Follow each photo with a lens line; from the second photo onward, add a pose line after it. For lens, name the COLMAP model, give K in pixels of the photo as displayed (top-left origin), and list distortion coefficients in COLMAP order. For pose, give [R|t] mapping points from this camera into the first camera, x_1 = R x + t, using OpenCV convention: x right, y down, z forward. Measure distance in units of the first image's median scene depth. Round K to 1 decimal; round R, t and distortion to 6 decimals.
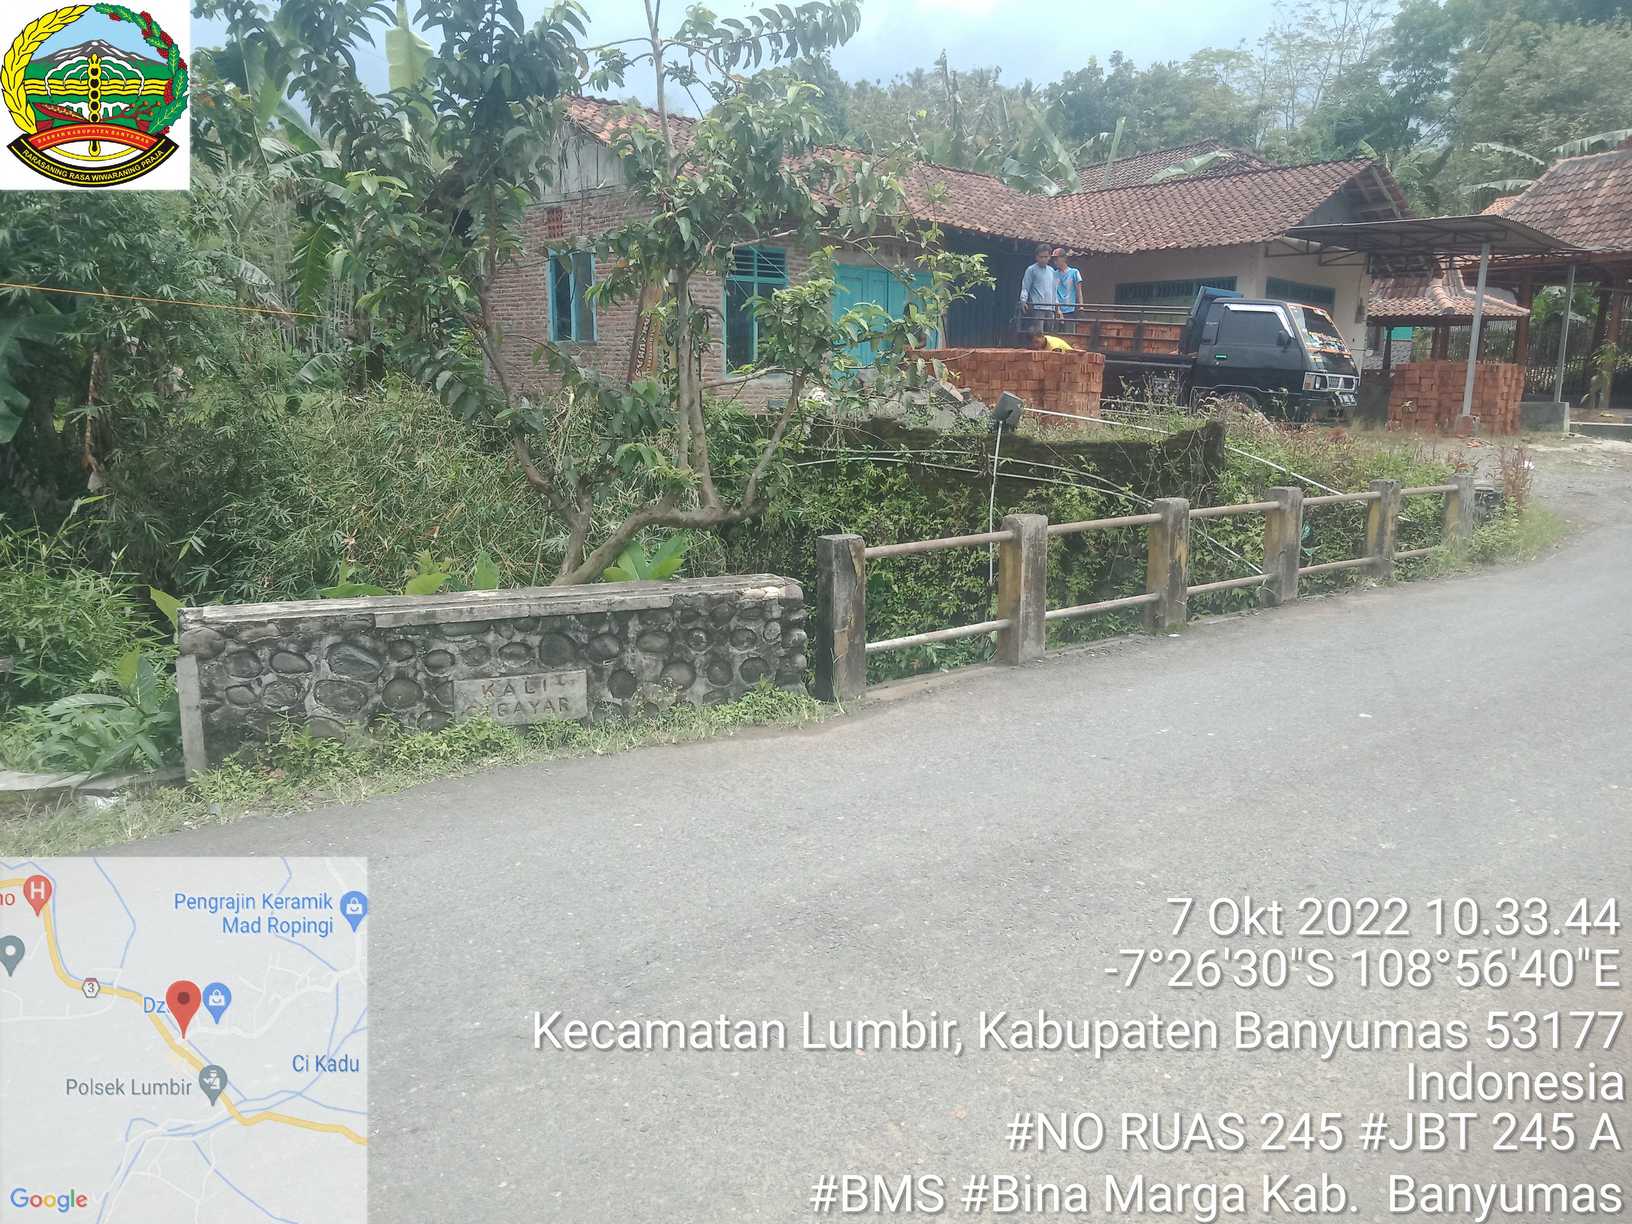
lens RADIAL K [[1216.7, 0, 814.8], [0, 1216.7, 617.5], [0, 0, 1]] dist [0.019156, -0.012596]
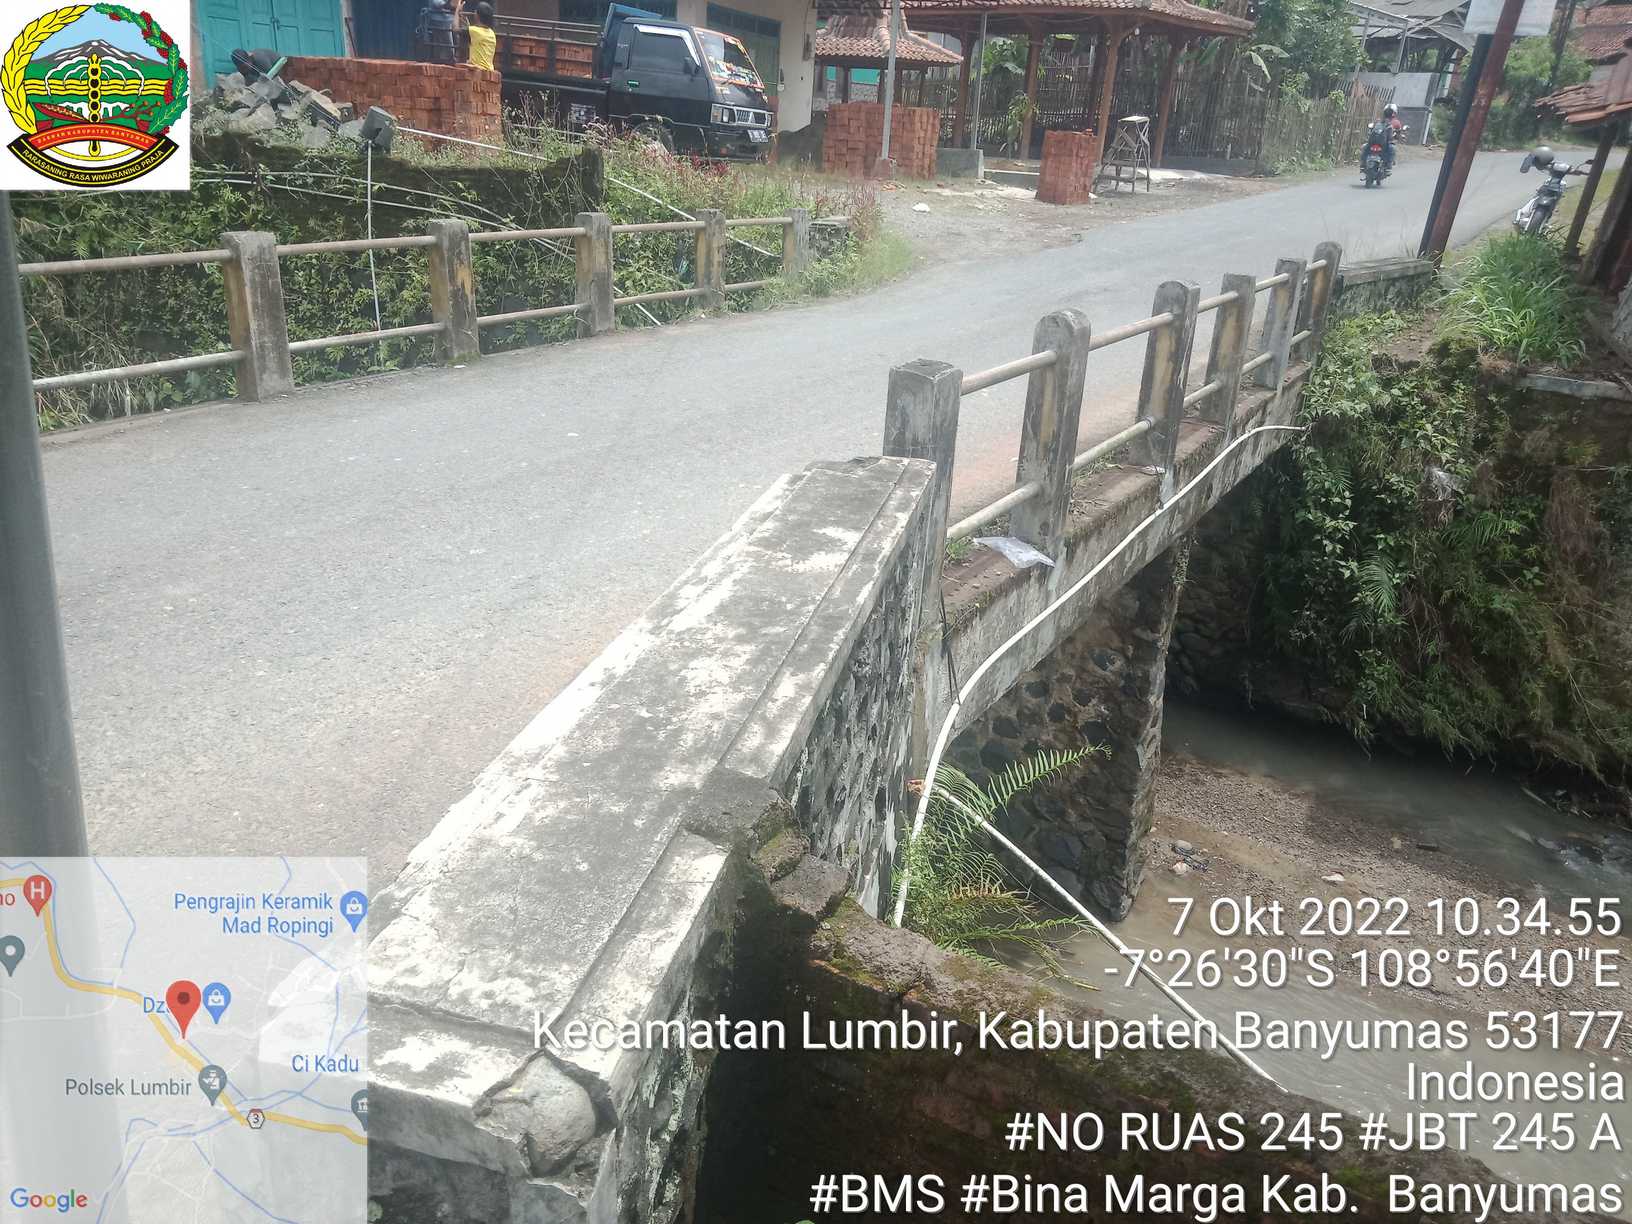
lens RADIAL K [[1216.7, 0, 818.9], [0, 1216.7, 610.9], [0, 0, 1]] dist [0.019156, -0.012596]
pose [[0.935220, -0.094386, 0.341254, 0.118976], [0.027405, 0.980219, 0.196009, 0.012947], [-0.353004, -0.173960, 0.919307, -0.018138]]
